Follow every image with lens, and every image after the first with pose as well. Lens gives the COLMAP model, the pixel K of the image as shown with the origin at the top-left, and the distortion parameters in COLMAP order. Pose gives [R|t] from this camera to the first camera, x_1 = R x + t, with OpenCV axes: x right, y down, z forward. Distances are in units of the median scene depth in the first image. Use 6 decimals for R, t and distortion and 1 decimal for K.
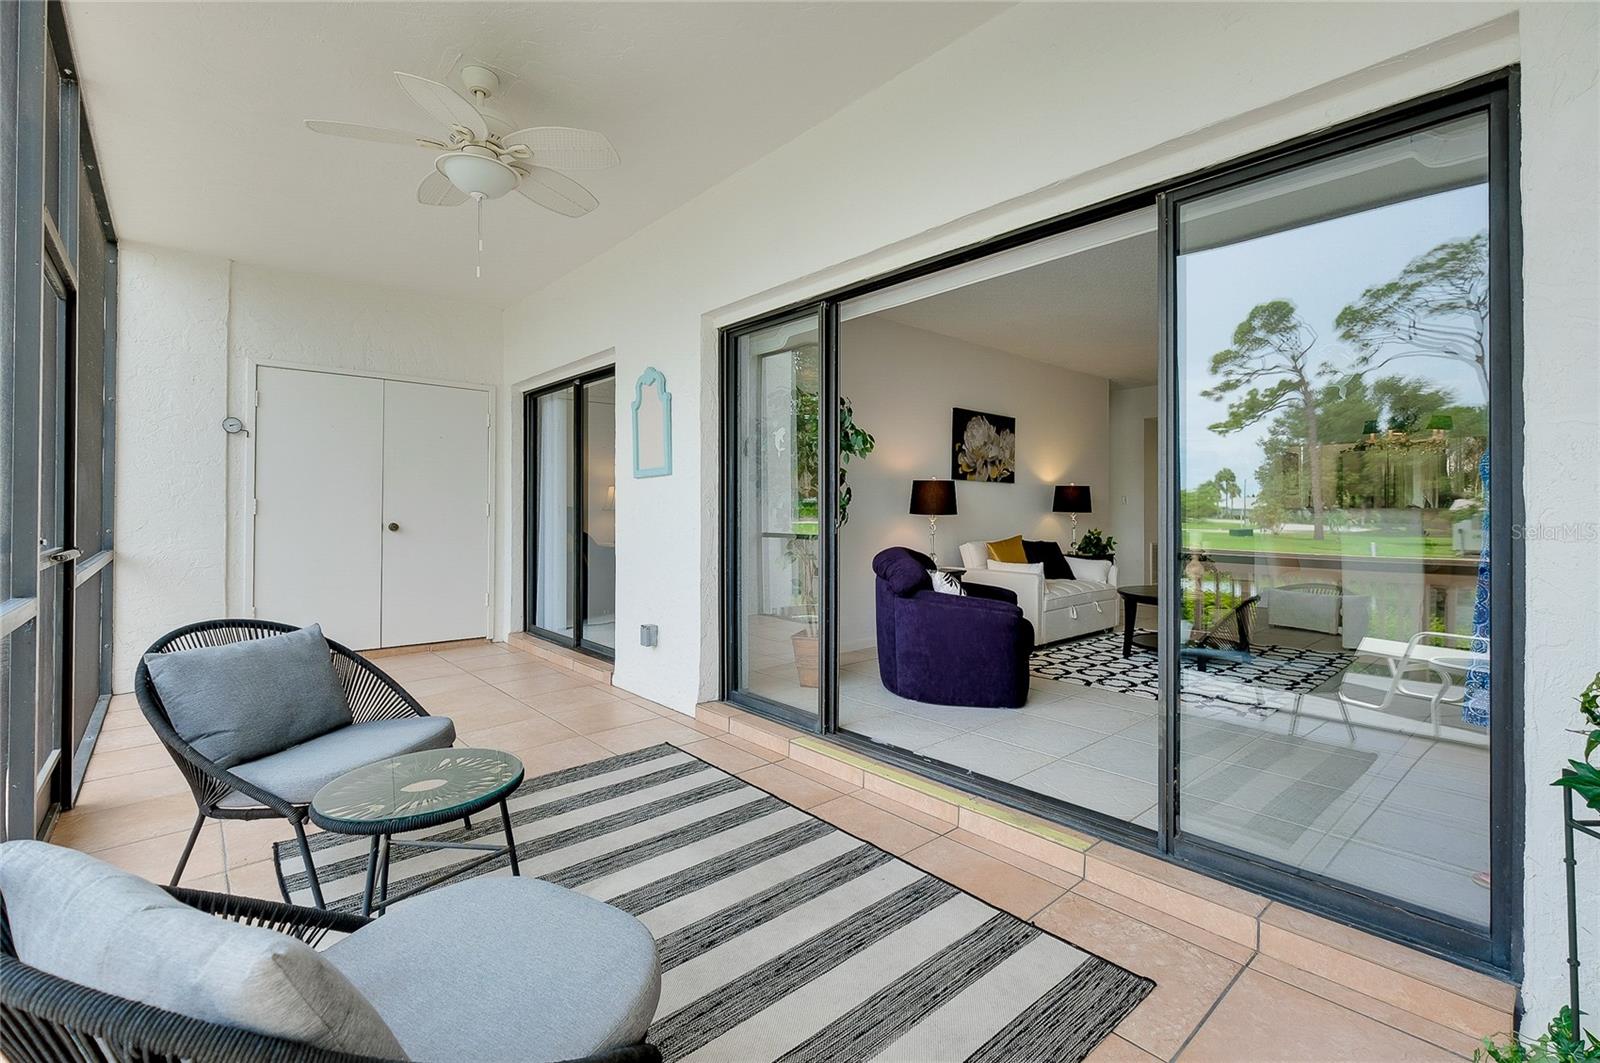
lens RADIAL K [[722.6, 0, 806.5], [0, 722.6, 508.1], [0, 0, 1]] dist [0.000021, -0.000055]
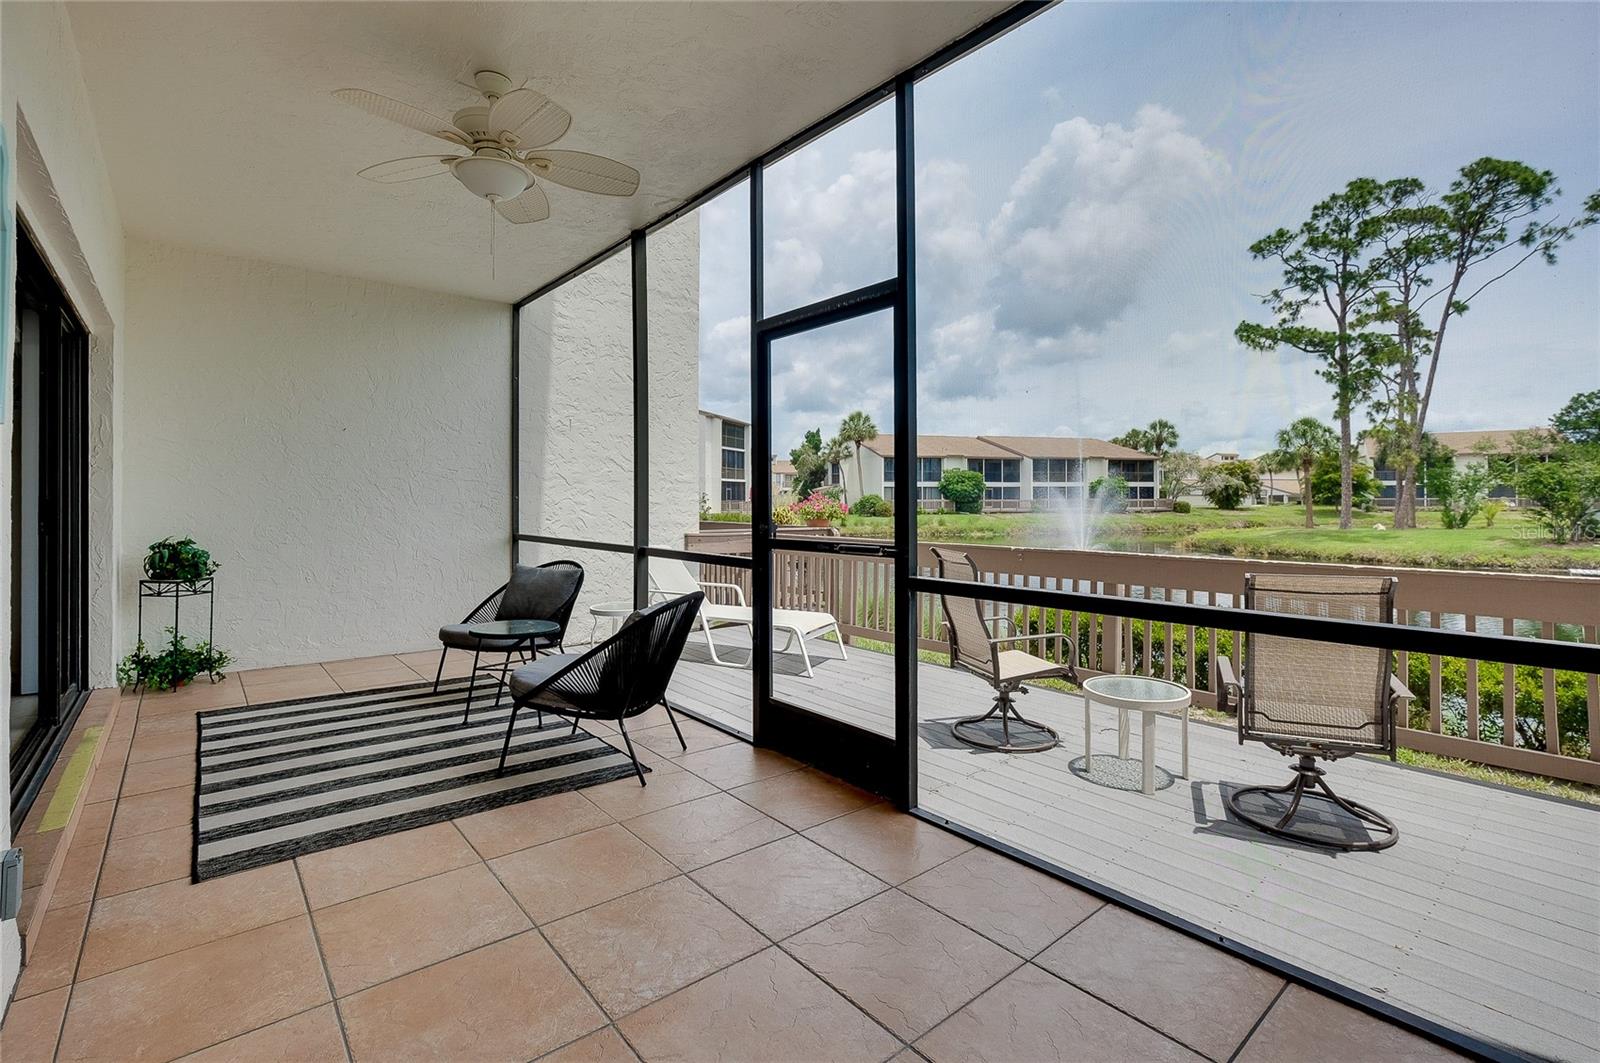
lens RADIAL K [[729.9, 0, 822.0], [0, 729.9, 494.9], [0, 0, 1]] dist [-0.002583, -0.000489]
pose [[-0.999999, 0.000182, -0.001554, -0.662484], [0.000193, 0.999975, -0.007132, -0.006953], [0.001552, -0.007132, -0.999973, 1.464978]]
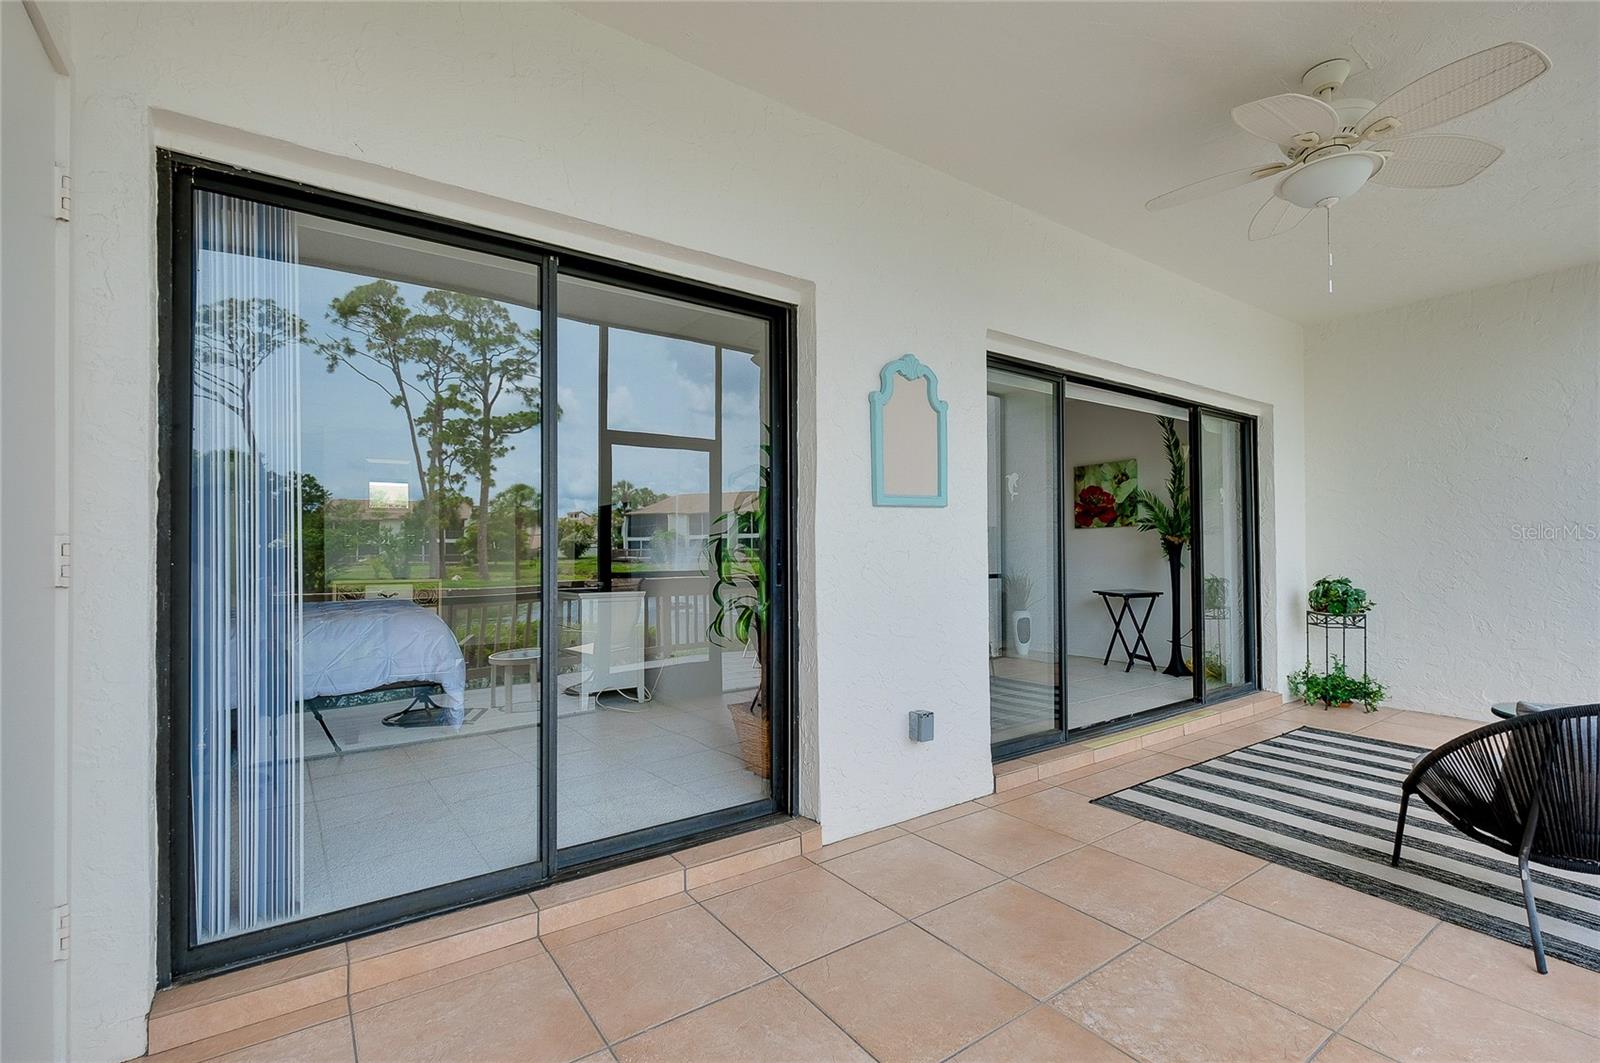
lens RADIAL K [[706.5, 0, 790.4], [0, 706.5, 554.2], [0, 0, 1]] dist [-0.000974, -0.000379]
pose [[0.104081, -0.005261, 0.994555, -1.017995], [0.005771, 0.999972, 0.004685, 0.000148], [-0.994552, 0.005252, 0.104109, 1.151796]]
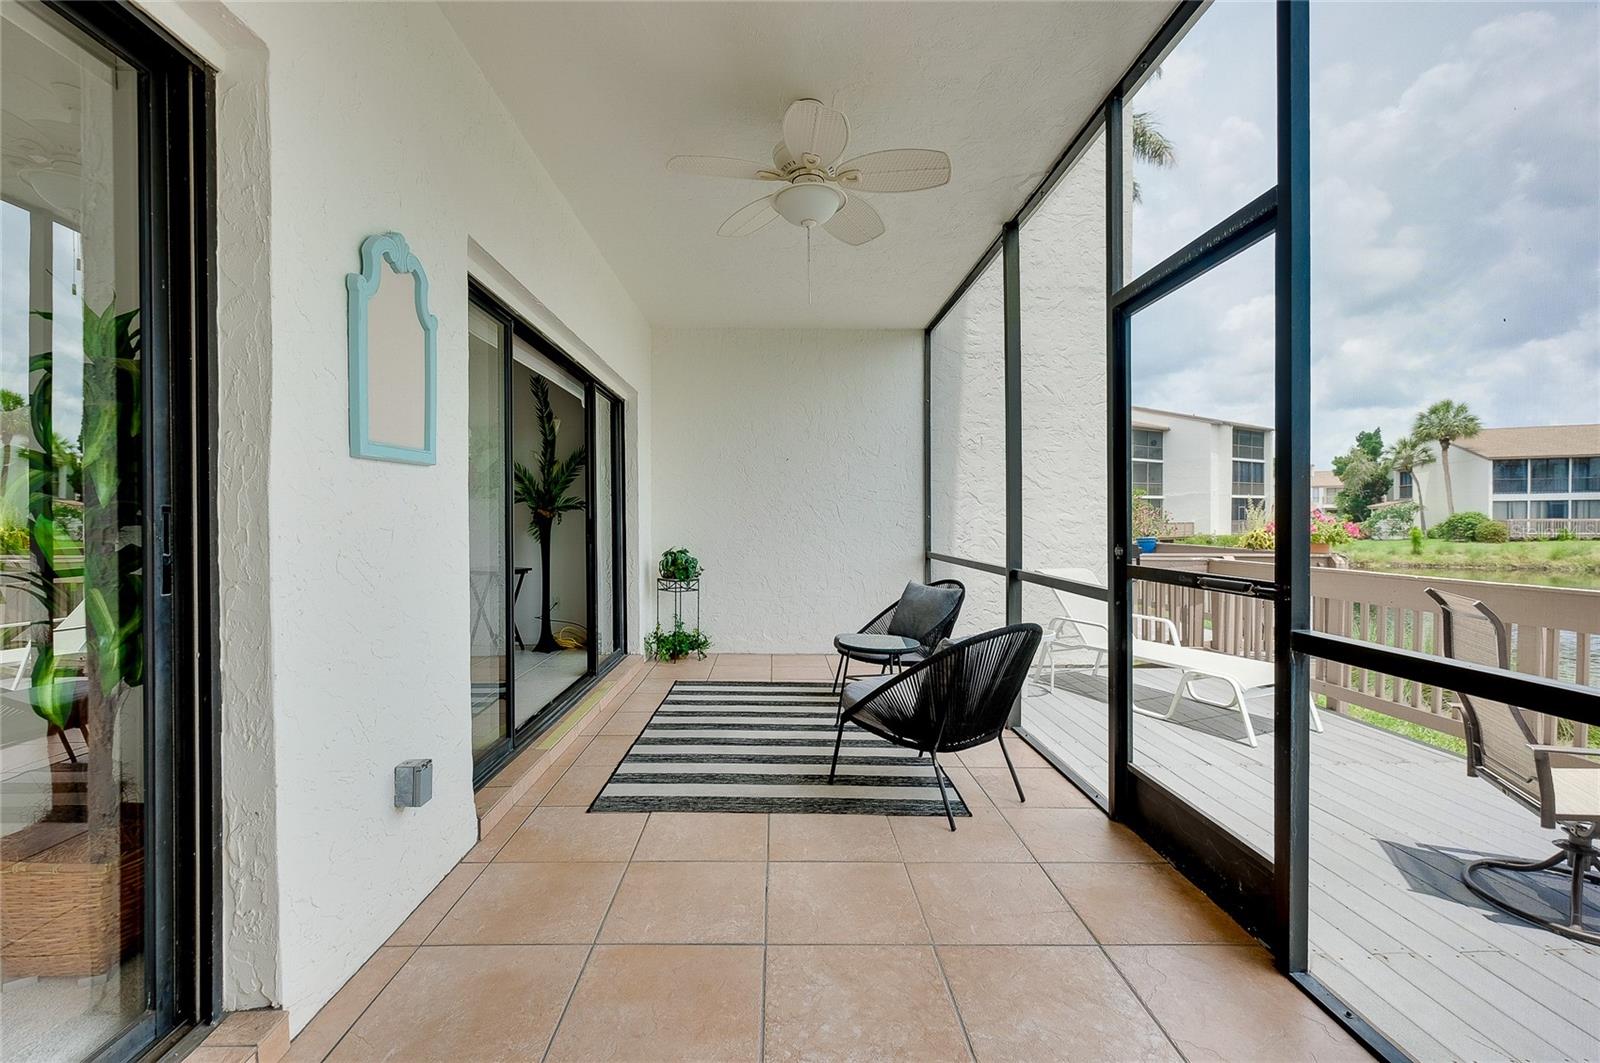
lens RADIAL K [[722.2, 0, 793.3], [0, 722.2, 530.8], [0, 0, 1]] dist [-0.000917, -0.000309]
pose [[-0.770206, -0.008375, 0.637740, -0.800334], [0.000878, 0.999899, 0.014192, -0.004170], [-0.637794, 0.011490, -0.770121, 1.322725]]
